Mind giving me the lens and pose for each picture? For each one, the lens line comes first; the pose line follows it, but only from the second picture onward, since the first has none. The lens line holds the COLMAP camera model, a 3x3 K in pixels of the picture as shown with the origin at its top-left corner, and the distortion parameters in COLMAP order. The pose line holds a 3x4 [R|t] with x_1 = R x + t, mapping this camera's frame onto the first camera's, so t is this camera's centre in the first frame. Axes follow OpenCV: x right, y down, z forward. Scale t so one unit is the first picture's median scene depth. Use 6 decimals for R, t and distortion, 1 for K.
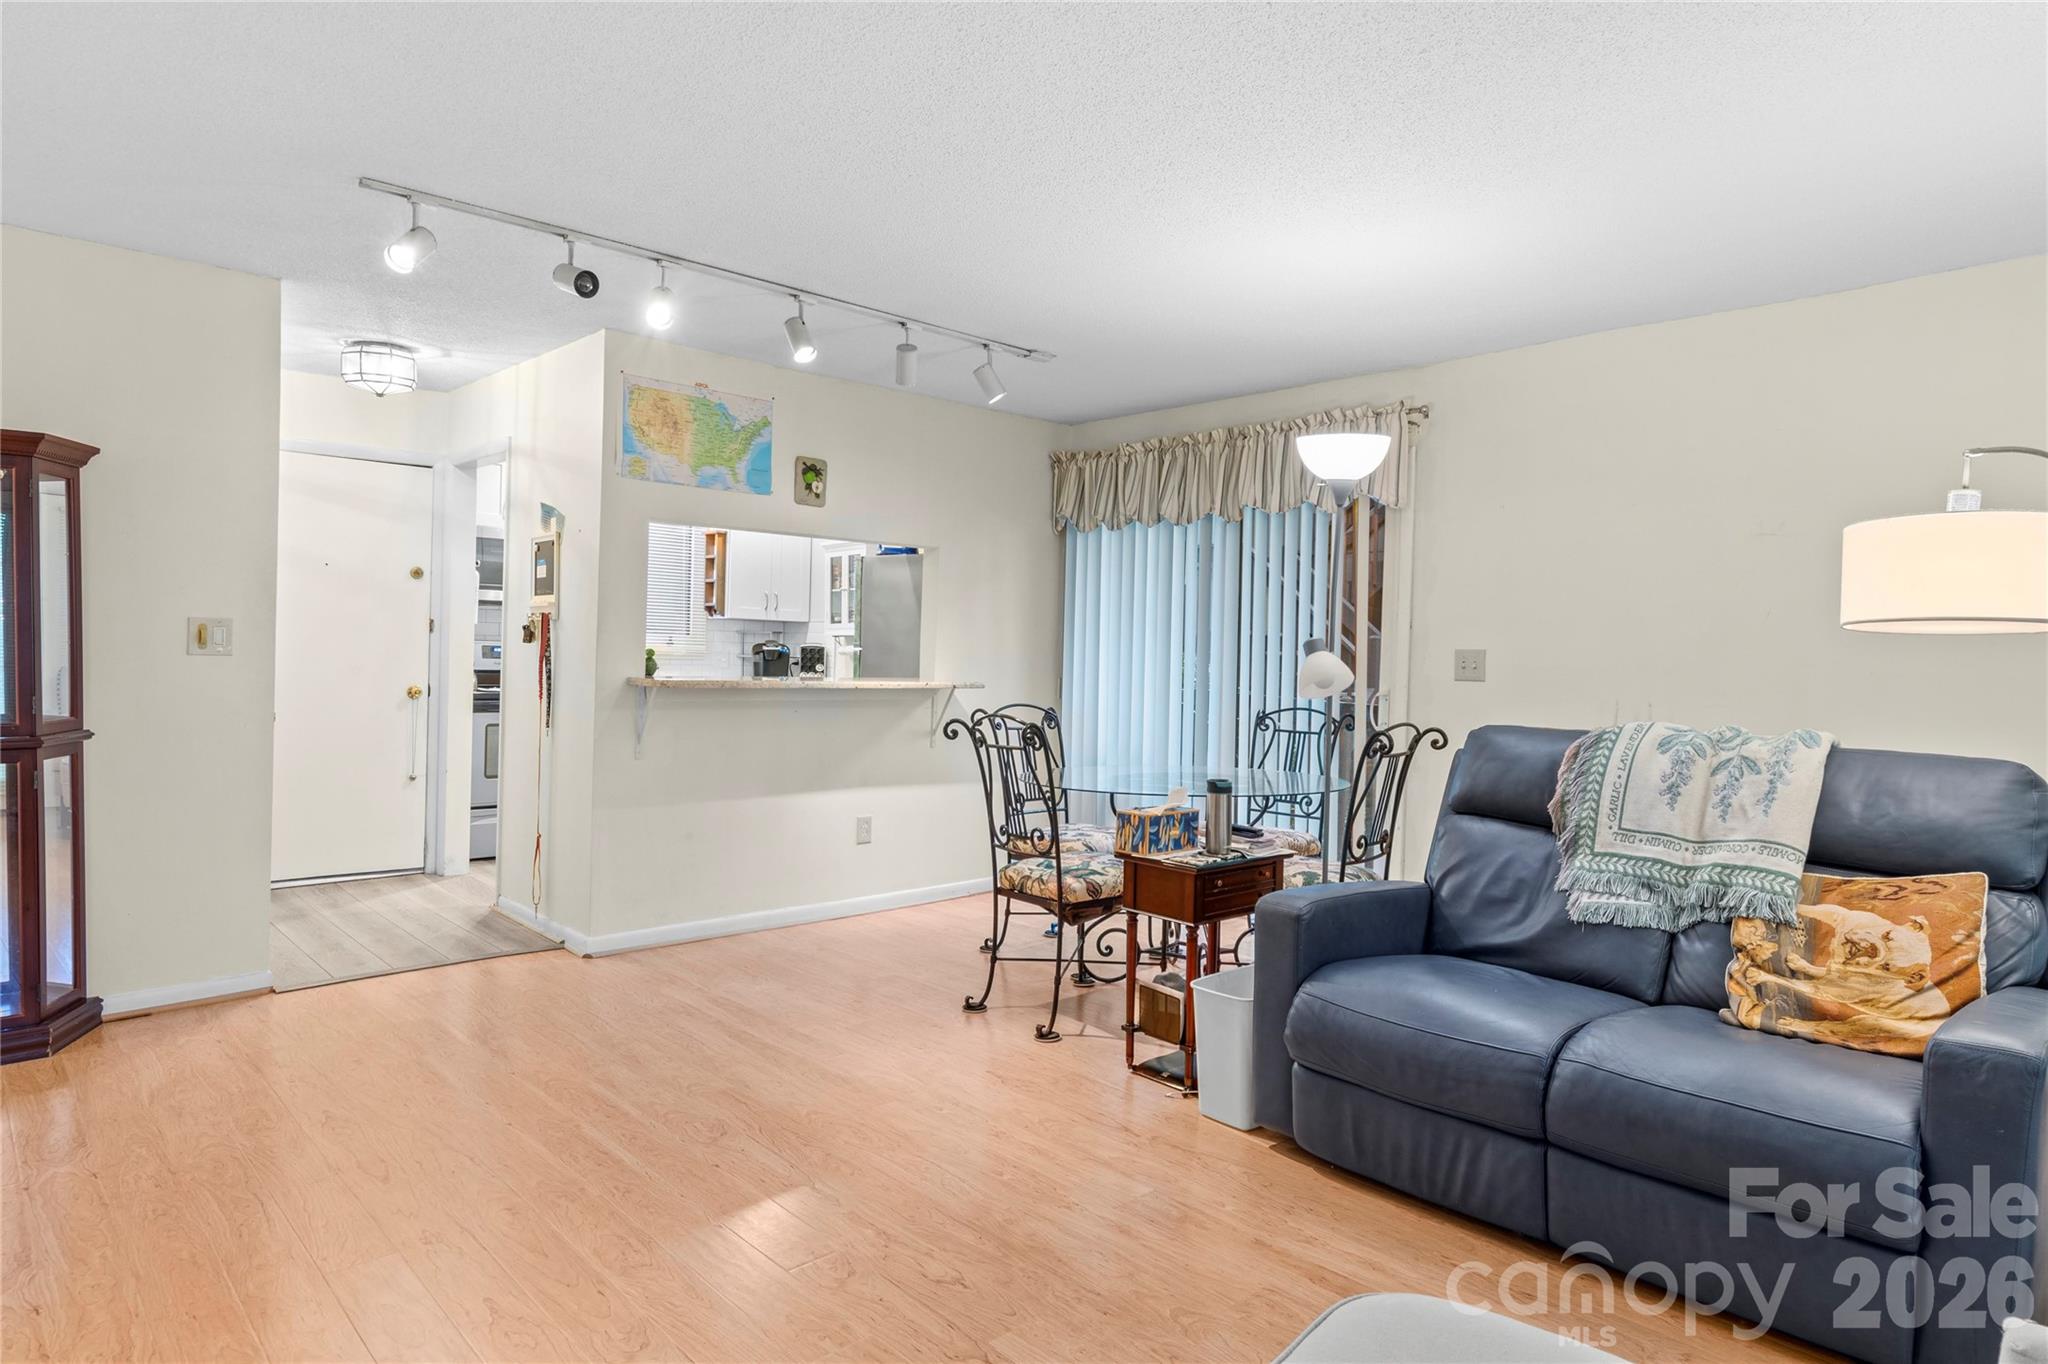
lens RADIAL K [[1153.9, 0, 1024.0], [0, 1153.9, 682.0], [0, 0, 1]] dist [0.001864, -0.000372]
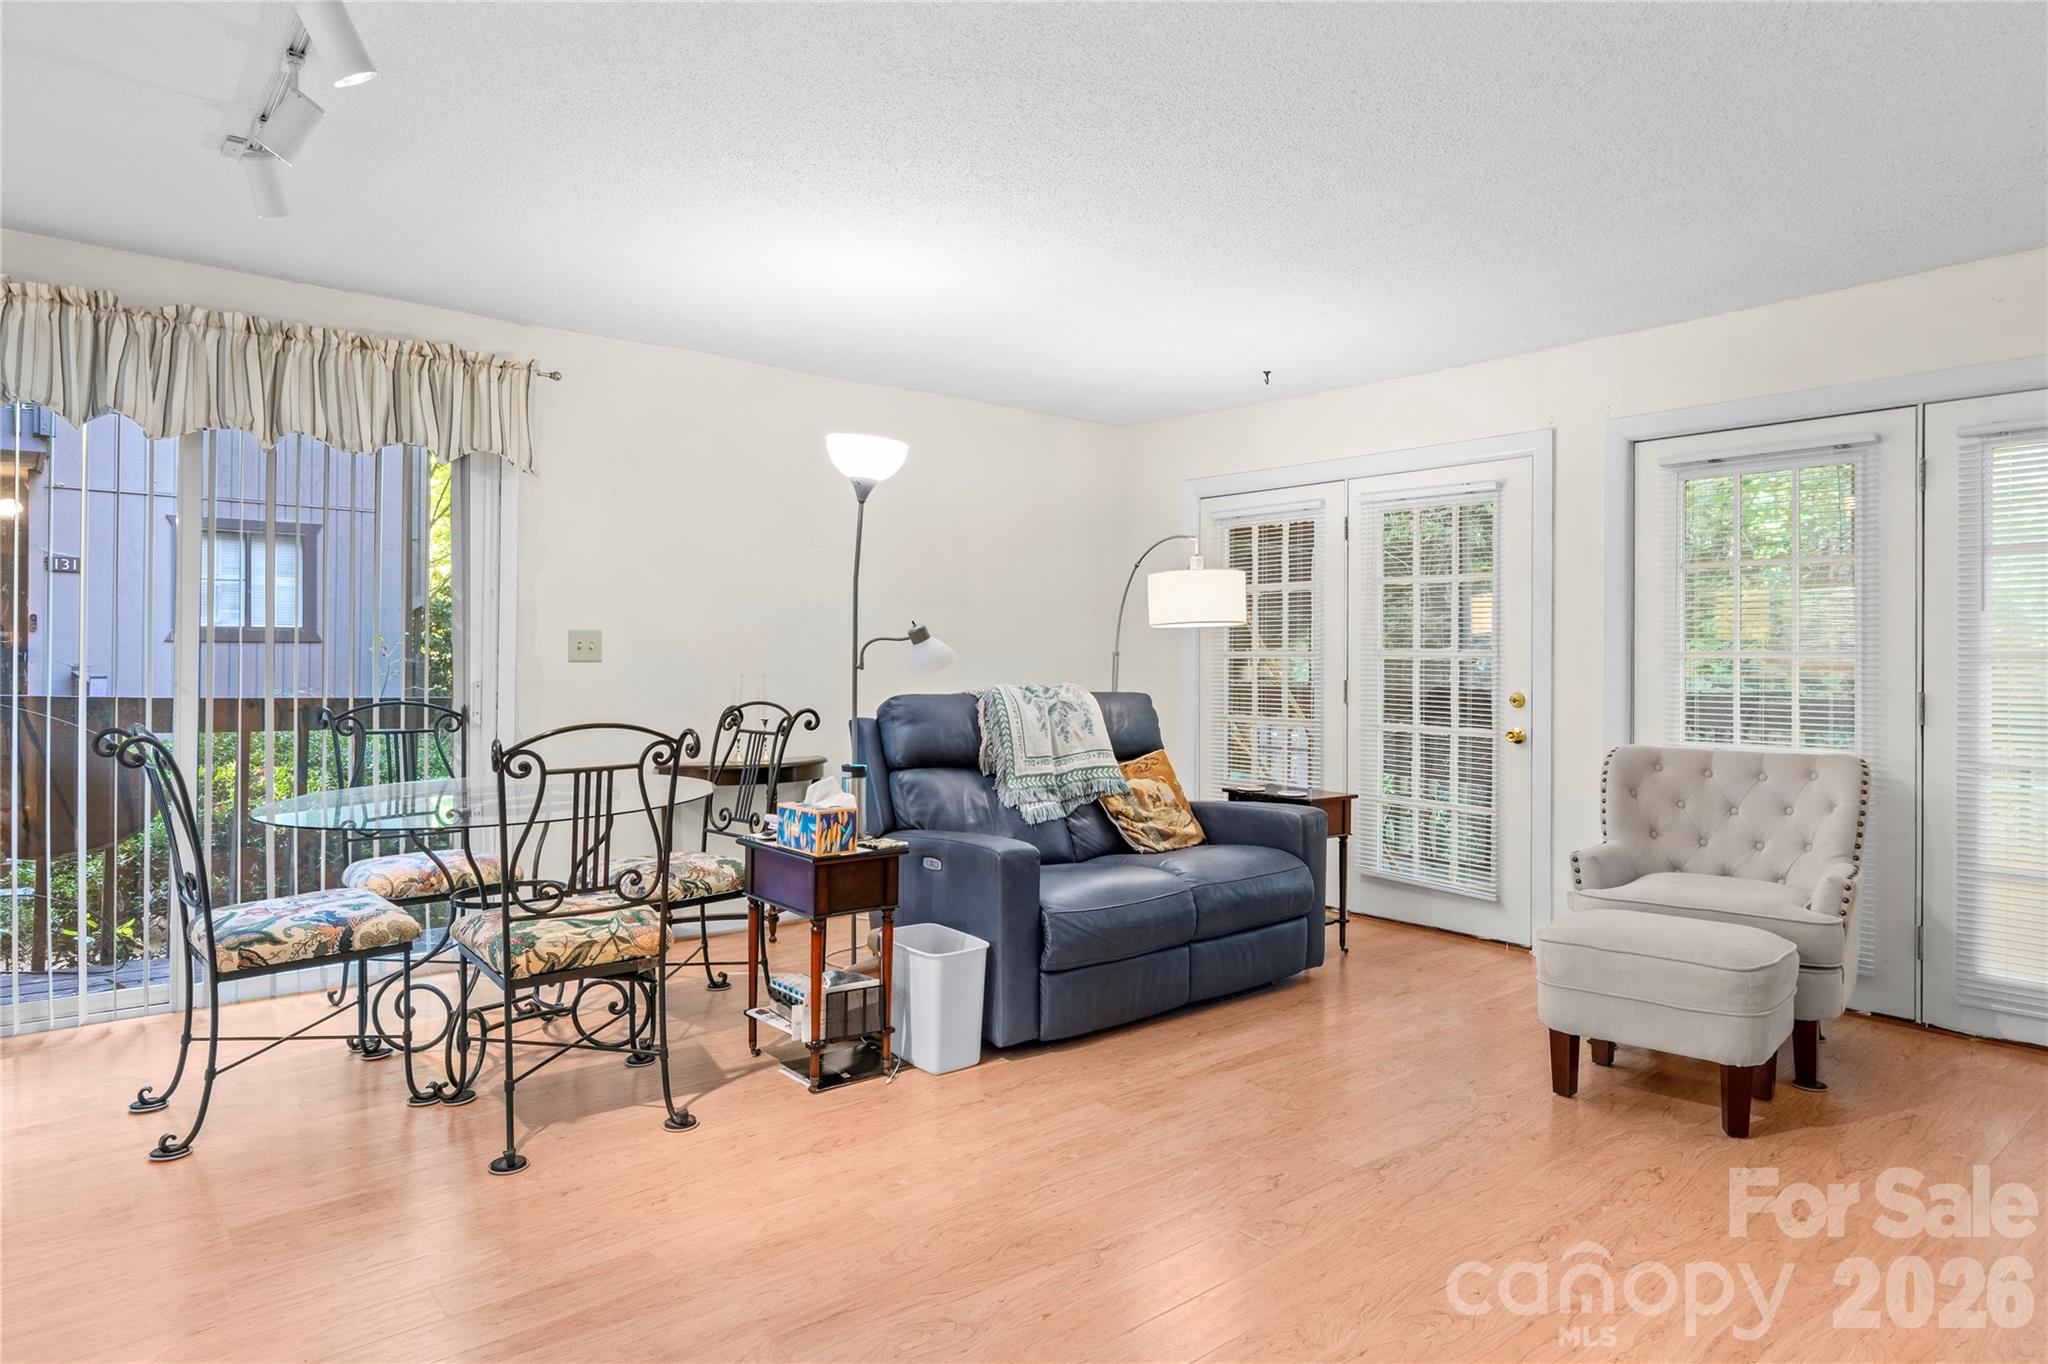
lens RADIAL K [[1194.8, 0, 1019.8], [0, 1194.8, 652.3], [0, 0, 1]] dist [0.002944, -0.010958]
pose [[0.066436, -0.019918, 0.997592, -0.999232], [0.018228, 0.999658, 0.018746, -0.034872], [-0.997624, 0.016939, 0.066776, 0.910586]]
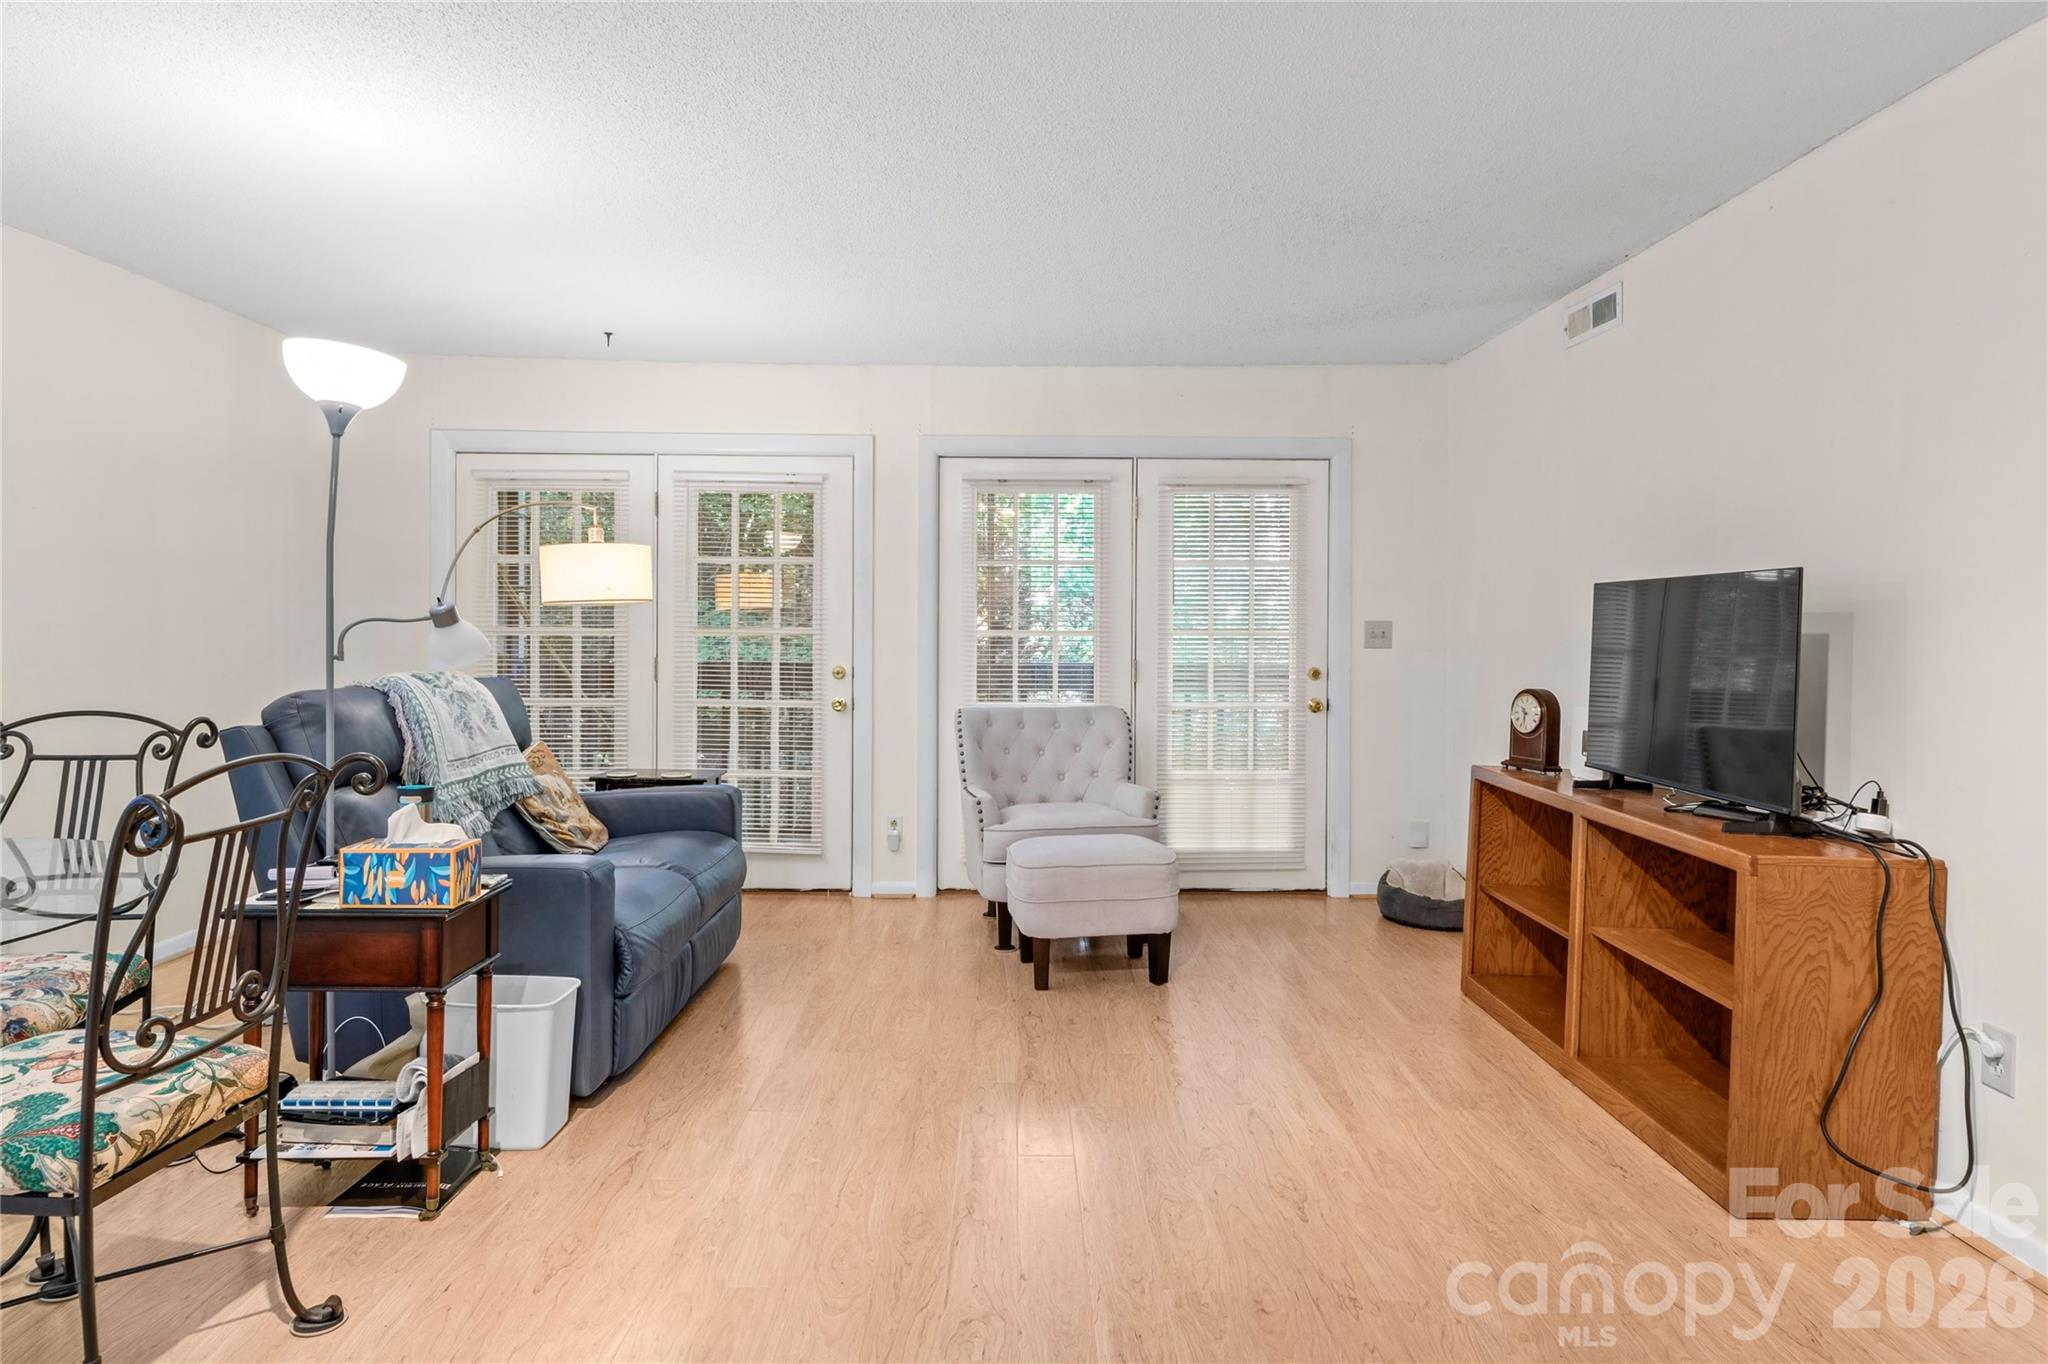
lens RADIAL K [[1204.3, 0, 1030.4], [0, 1204.3, 639.1], [0, 0, 1]] dist [0.000244, -0.017145]
pose [[-0.739727, -0.033183, 0.672088, -0.779078], [-0.007237, 0.999118, 0.041364, -0.057029], [-0.672868, 0.025734, -0.739315, 1.526359]]
